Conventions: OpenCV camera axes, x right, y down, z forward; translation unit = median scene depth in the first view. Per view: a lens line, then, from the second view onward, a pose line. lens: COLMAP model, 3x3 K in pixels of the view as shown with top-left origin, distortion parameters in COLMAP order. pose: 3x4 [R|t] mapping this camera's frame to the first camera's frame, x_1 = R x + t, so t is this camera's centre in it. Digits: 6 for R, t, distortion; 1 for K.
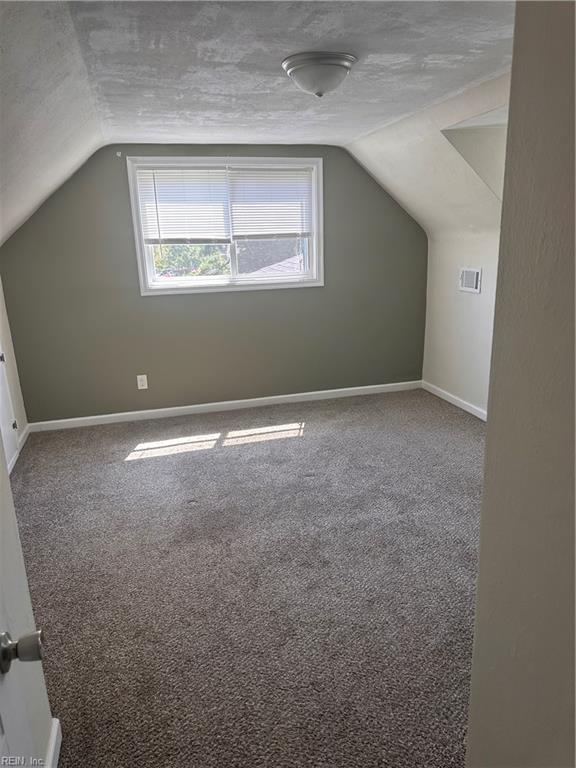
lens RADIAL K [[539.4, 0, 288.0], [0, 539.4, 384.0], [0, 0, 1]] dist [0.006144, -0.005712]
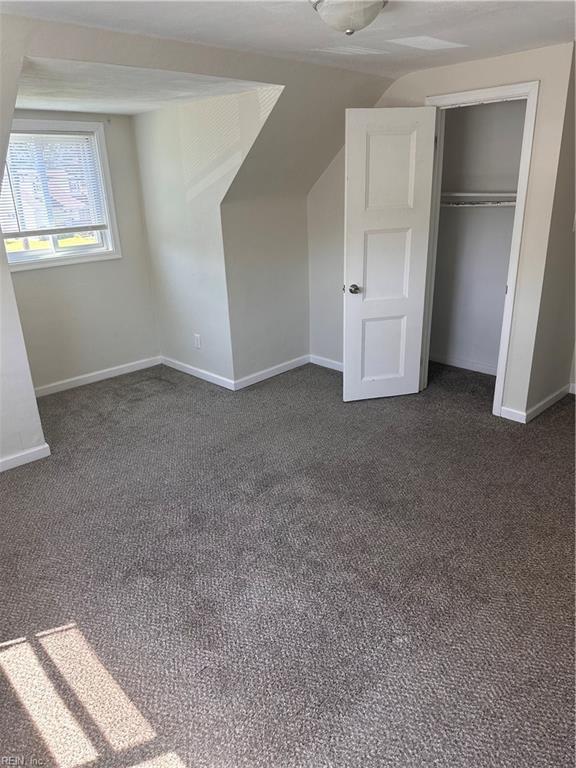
lens RADIAL K [[539.4, 0, 288.0], [0, 539.4, 384.0], [0, 0, 1]] dist [0.006144, -0.005712]
pose [[-0.487082, -0.262386, 0.833010, -0.439300], [0.263027, 0.865447, 0.426402, -0.262028], [-0.832808, 0.426796, -0.352529, 0.943419]]
